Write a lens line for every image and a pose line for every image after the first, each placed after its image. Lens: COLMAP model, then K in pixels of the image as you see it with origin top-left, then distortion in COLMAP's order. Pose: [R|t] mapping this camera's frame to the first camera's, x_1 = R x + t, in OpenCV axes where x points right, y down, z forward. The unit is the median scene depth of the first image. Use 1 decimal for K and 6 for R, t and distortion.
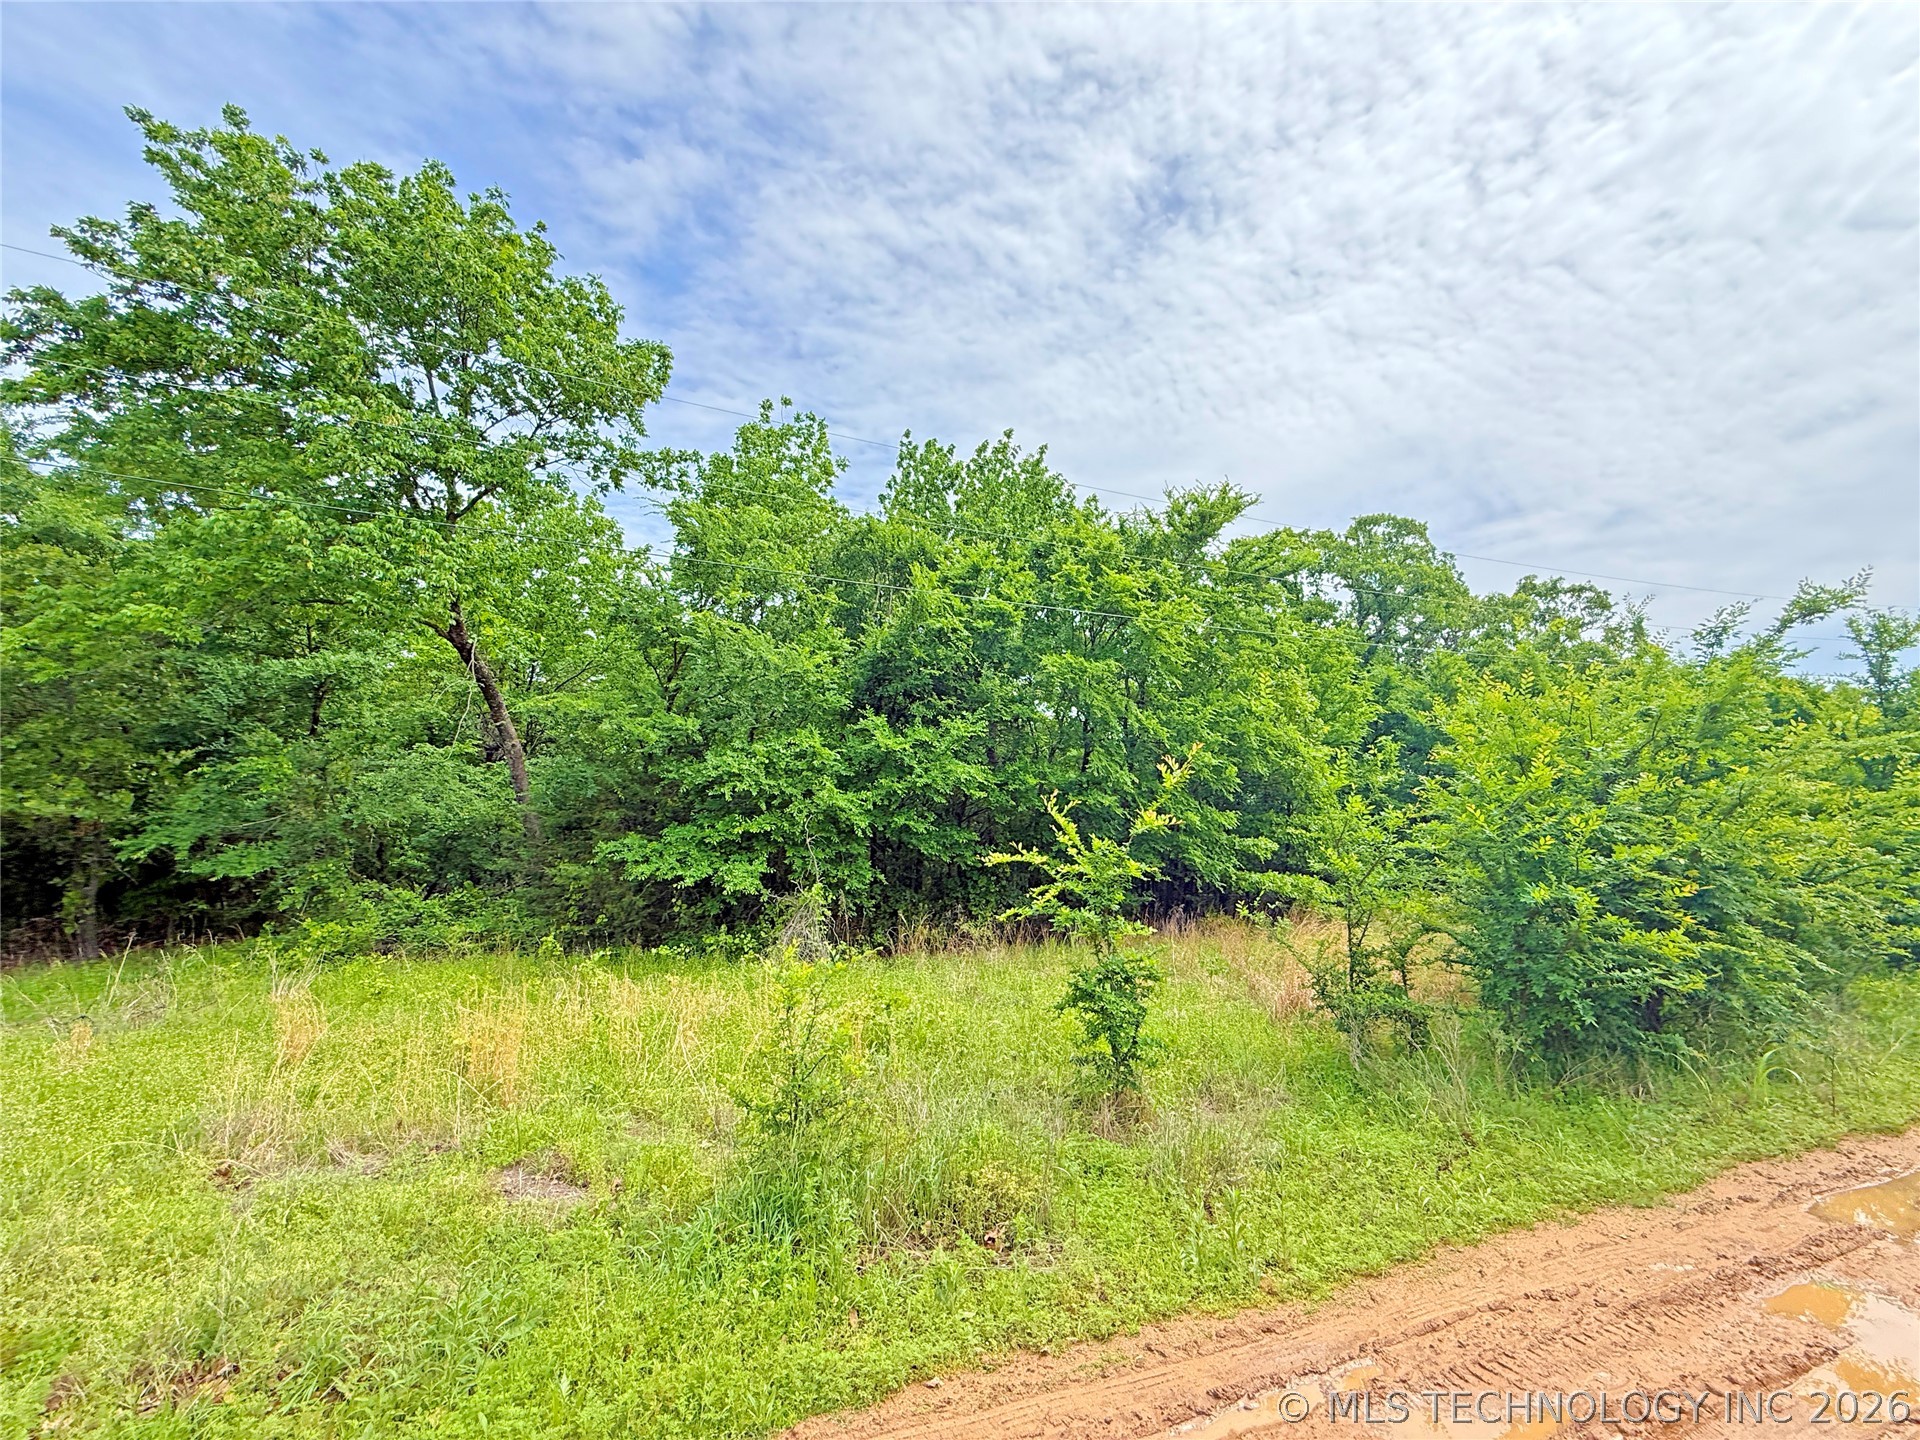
lens RADIAL K [[762.5, 0, 960.0], [0, 762.5, 720.0], [0, 0, 1]] dist [0.007612, -0.002990]
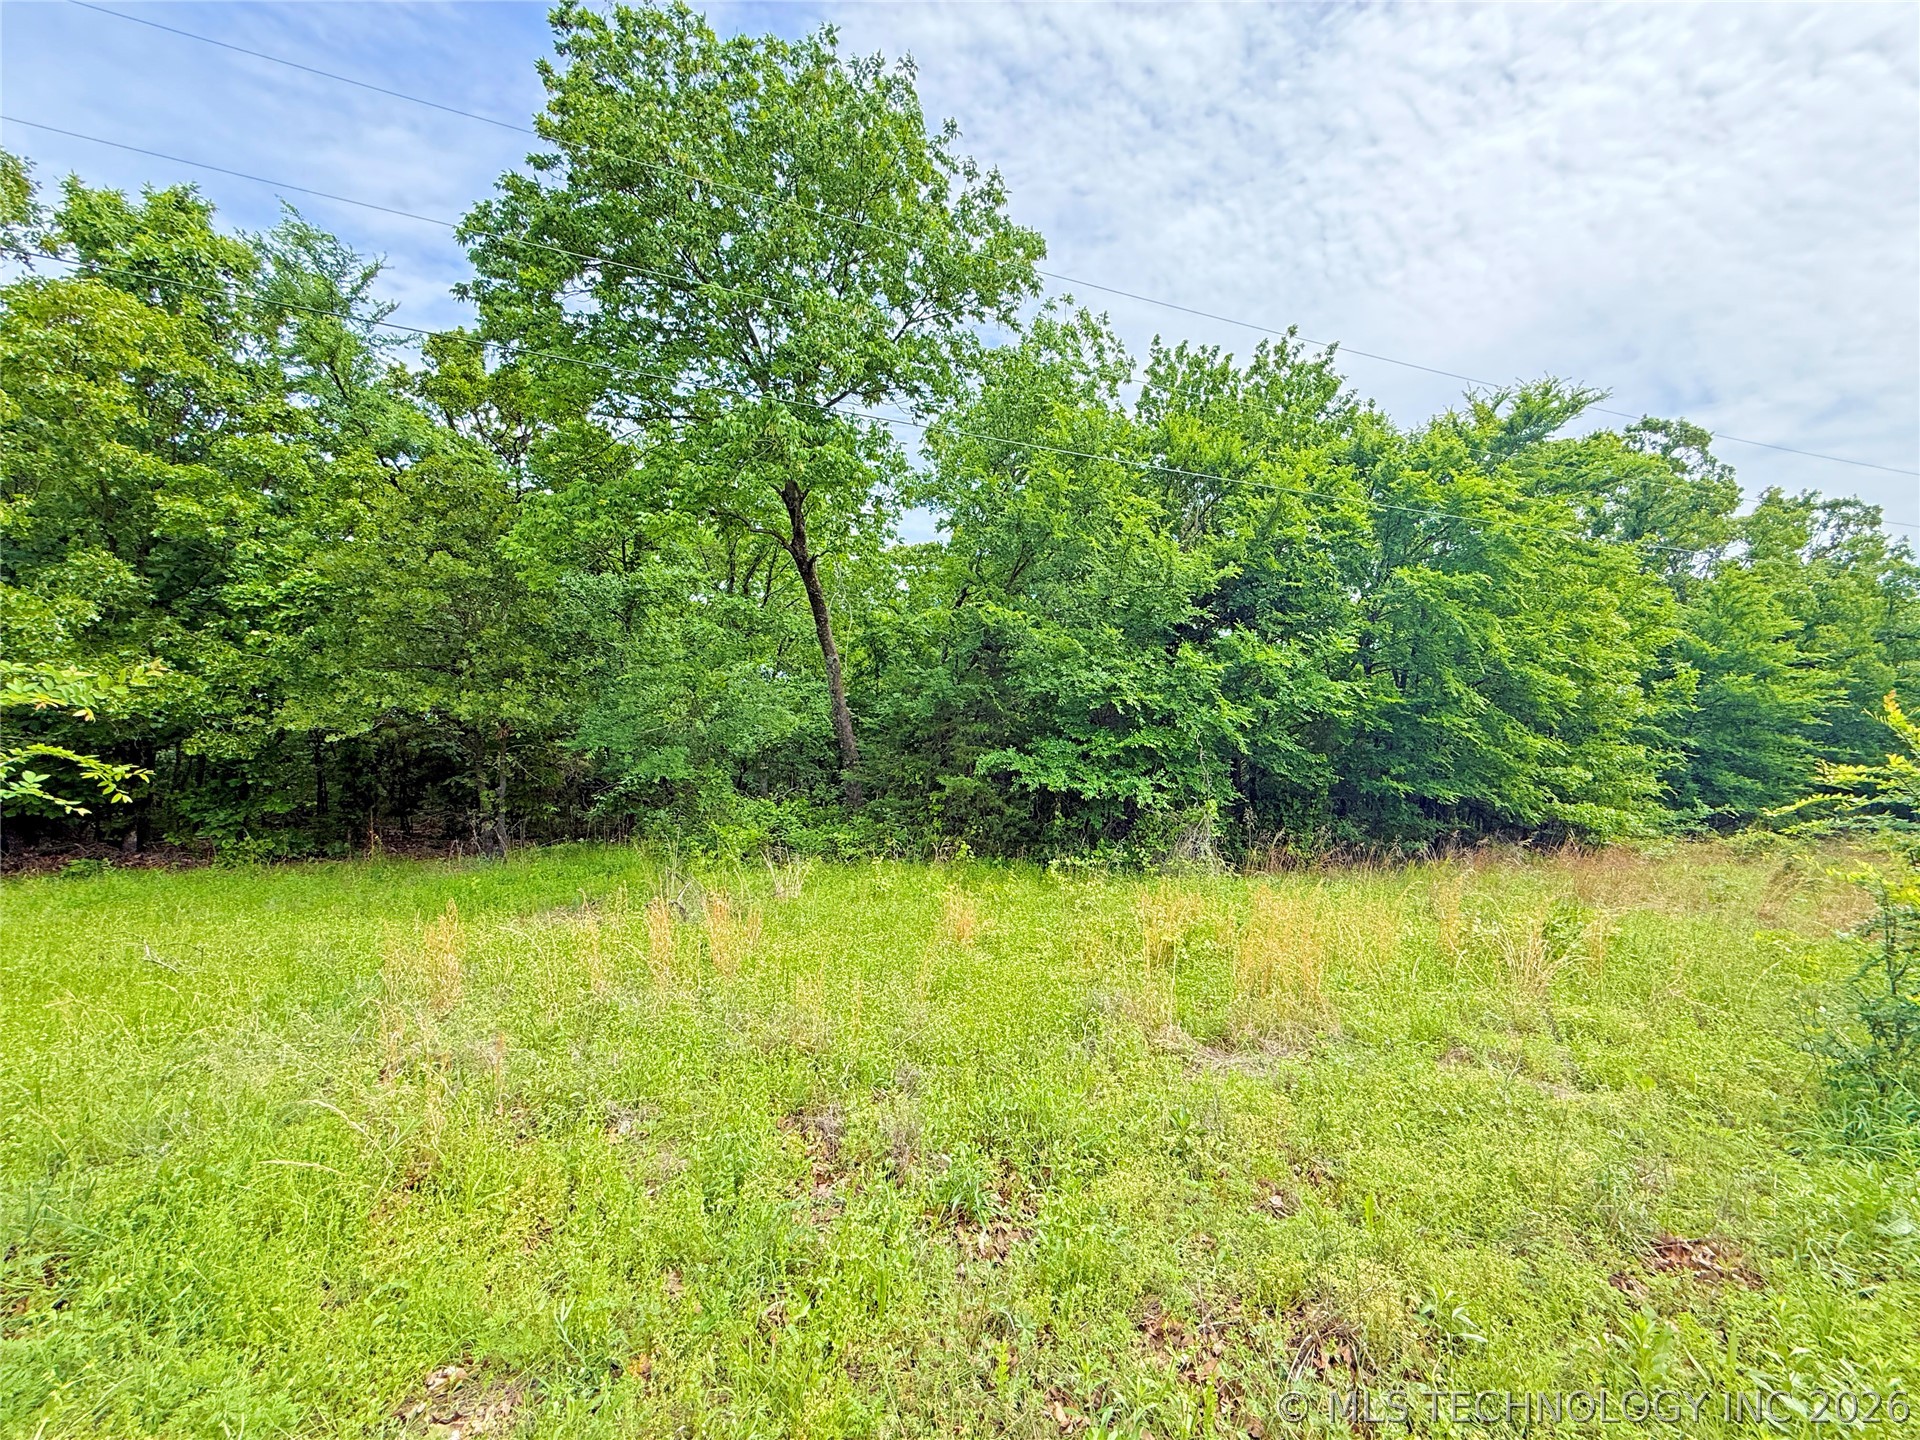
lens RADIAL K [[762.5, 0, 960.0], [0, 762.5, 720.0], [0, 0, 1]] dist [0.007612, -0.002990]
pose [[0.997085, 0.014411, -0.074919, -0.382137], [-0.007690, 0.995981, 0.089235, 0.023066], [0.075904, -0.088399, 0.993189, 0.000663]]
